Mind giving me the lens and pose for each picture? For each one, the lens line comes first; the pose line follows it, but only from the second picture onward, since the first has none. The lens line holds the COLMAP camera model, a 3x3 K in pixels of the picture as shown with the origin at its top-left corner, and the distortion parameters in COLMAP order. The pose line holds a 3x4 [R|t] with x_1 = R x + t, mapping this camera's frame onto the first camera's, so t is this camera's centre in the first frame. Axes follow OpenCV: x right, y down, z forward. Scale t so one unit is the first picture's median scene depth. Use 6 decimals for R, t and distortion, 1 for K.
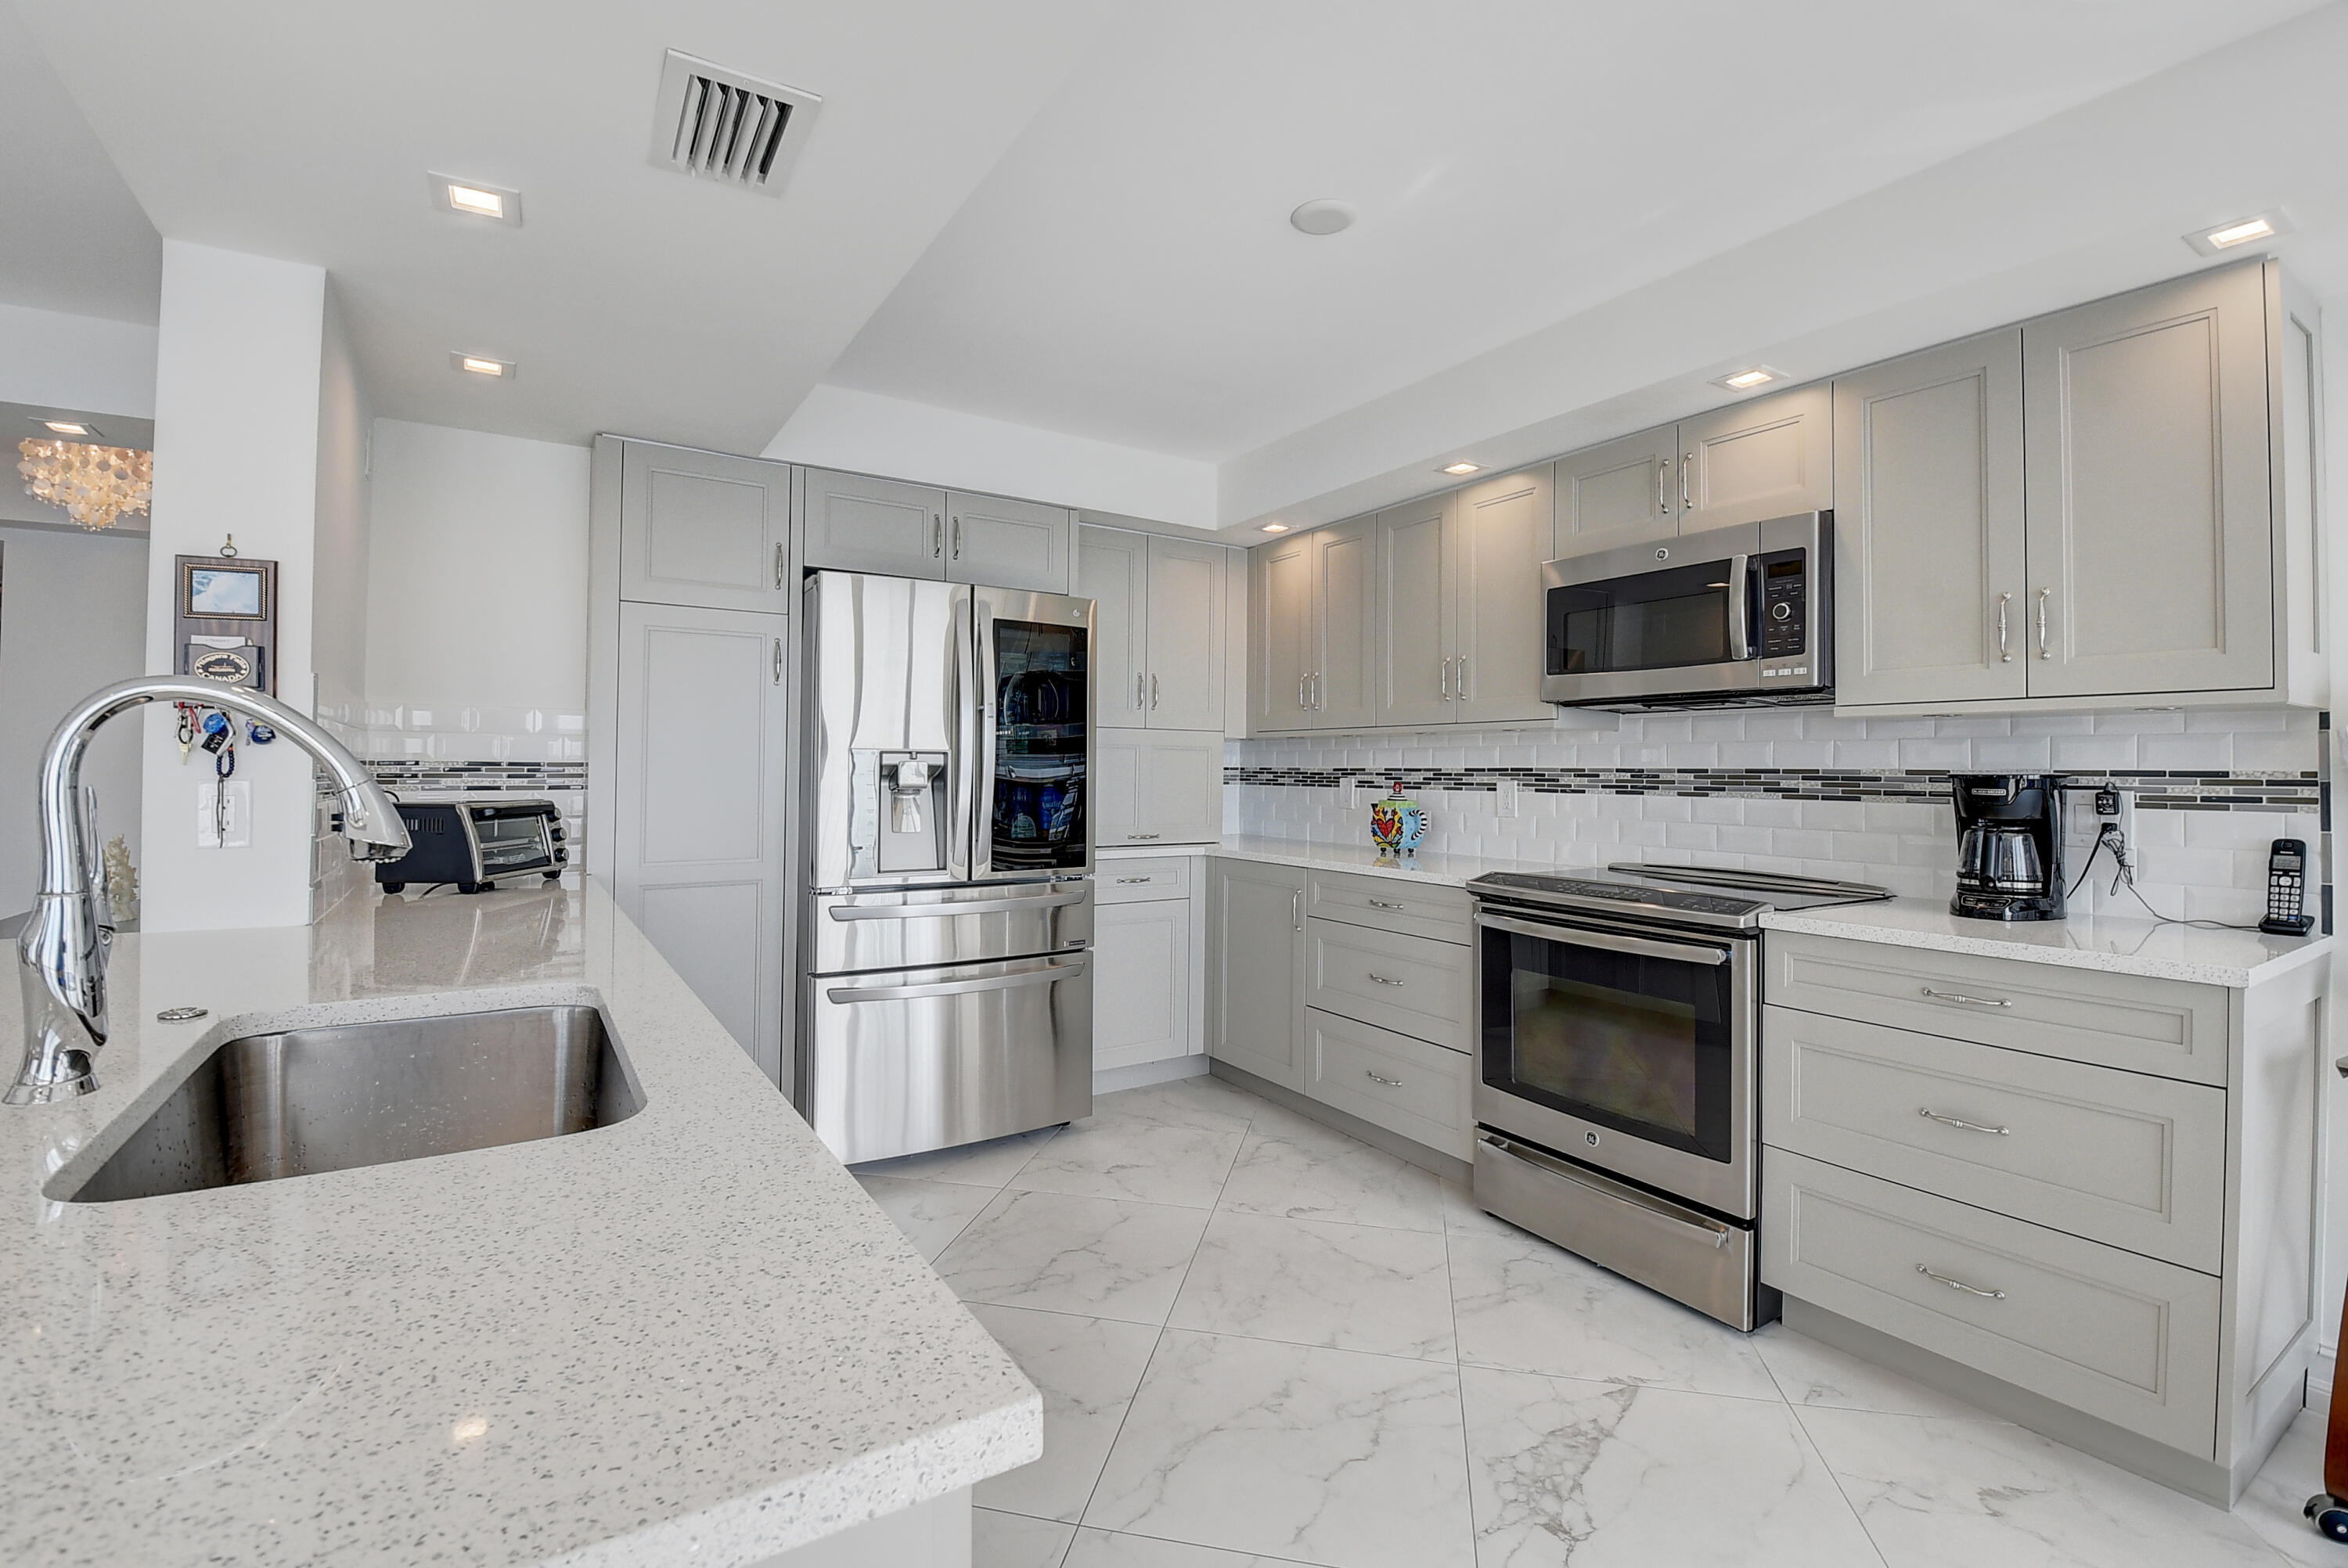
lens RADIAL K [[1026.4, 0, 1165.0], [0, 1026.4, 762.9], [0, 0, 1]] dist [0.004239, -0.020480]
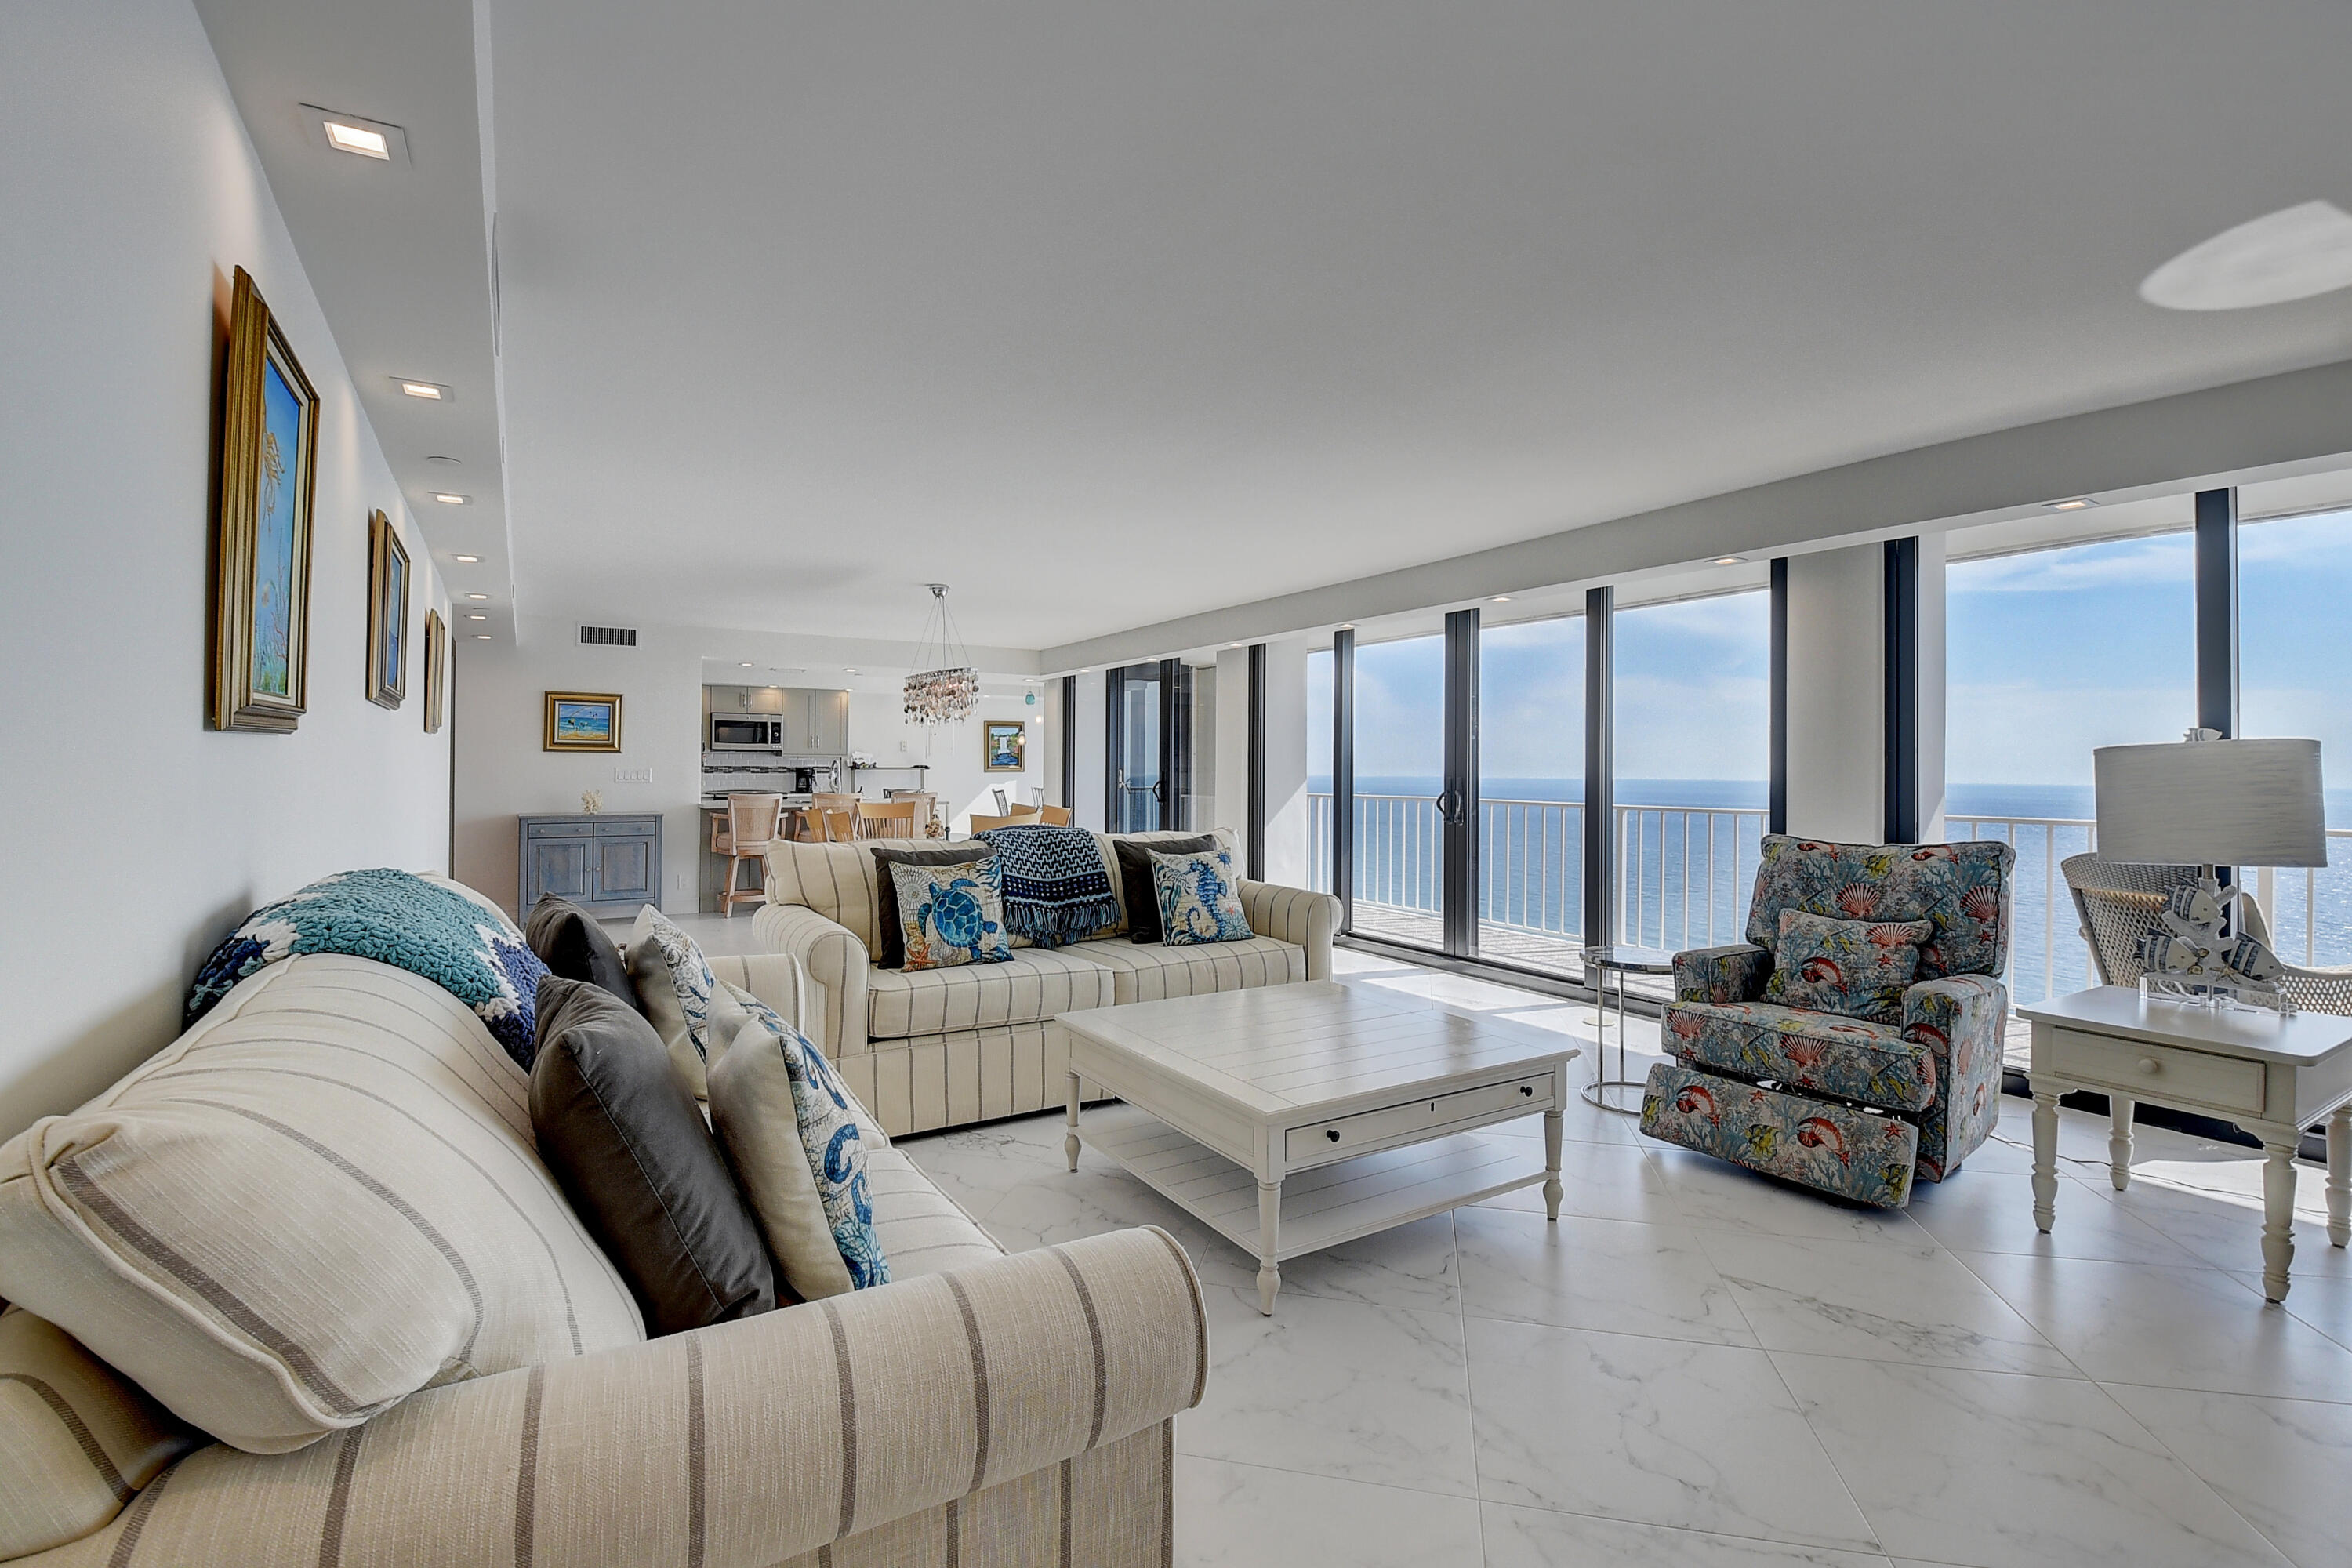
lens RADIAL K [[1028.3, 0, 1167.0], [0, 1028.3, 762.9], [0, 0, 1]] dist [0.004239, -0.020480]
pose [[0.005302, -0.000596, 0.999986, -3.717709], [-0.007258, 0.999973, 0.000635, -0.024385], [-0.999960, -0.007261, 0.005298, -0.776784]]
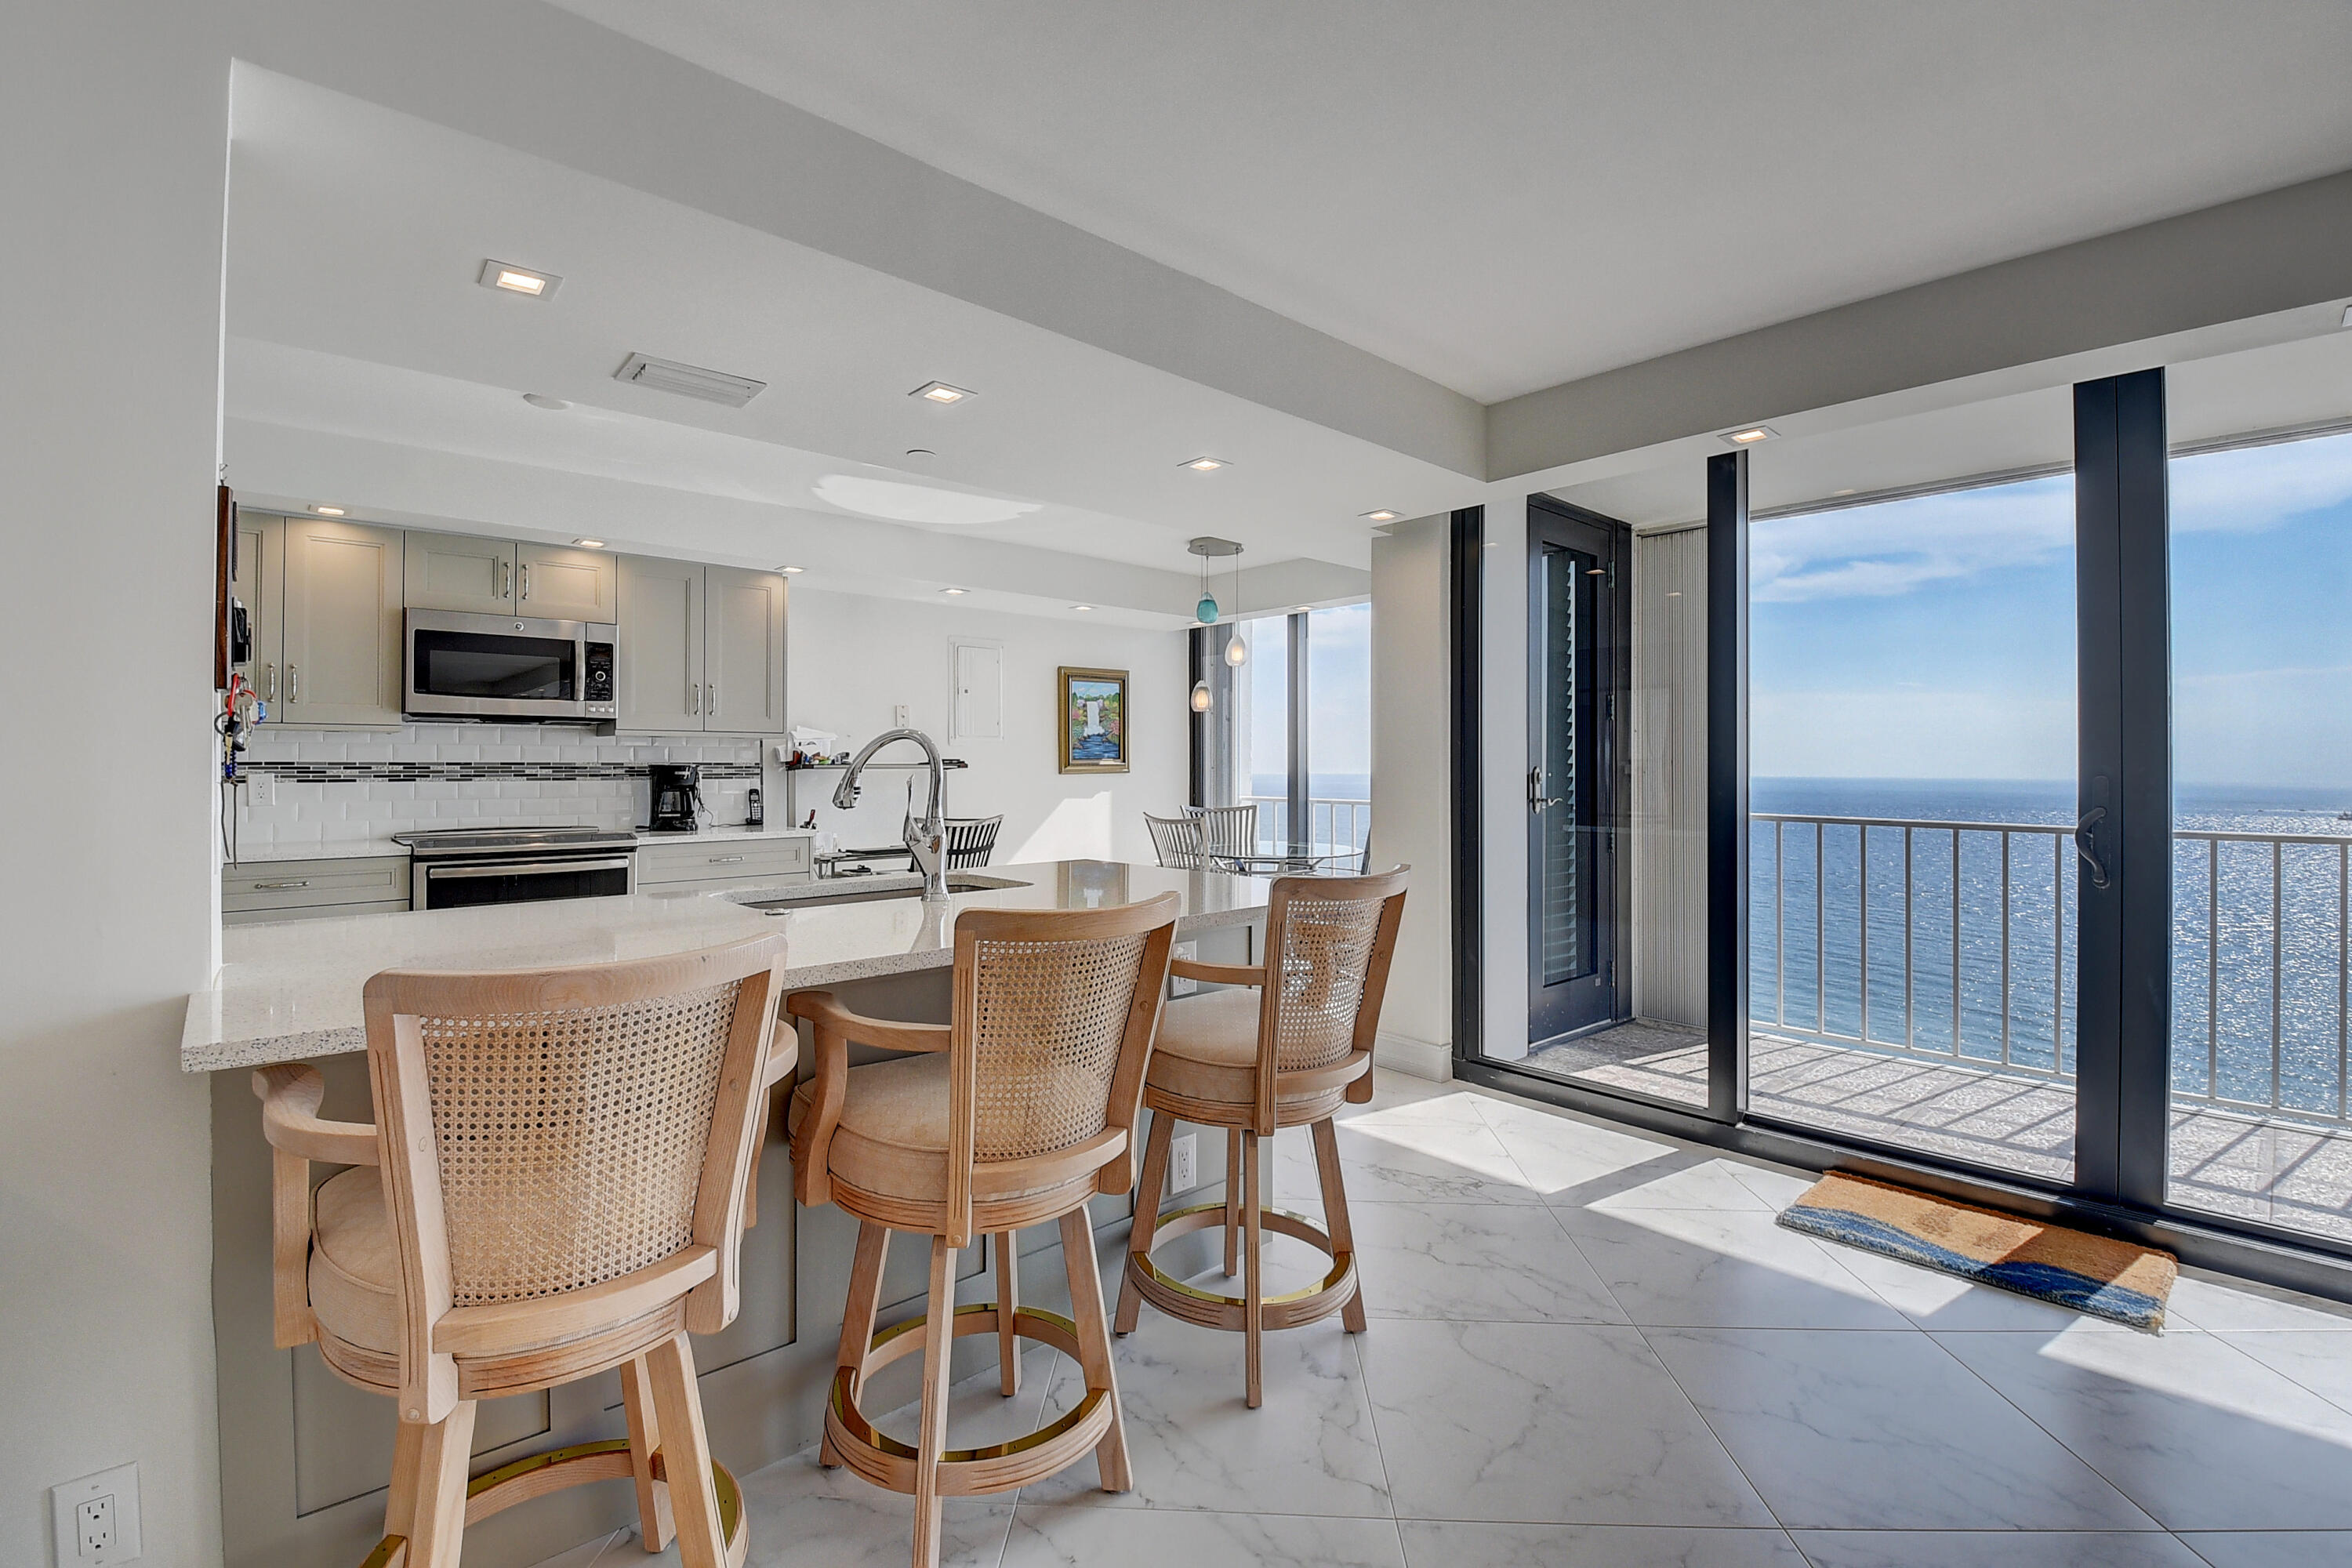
lens RADIAL K [[1028.3, 0, 1167.0], [0, 1028.3, 762.9], [0, 0, 1]] dist [0.004239, -0.020480]
pose [[-0.175395, -0.006920, 0.984474, -1.180247], [-0.008092, 0.999952, 0.005588, -0.010530], [-0.984465, -0.006987, -0.175442, 0.281125]]
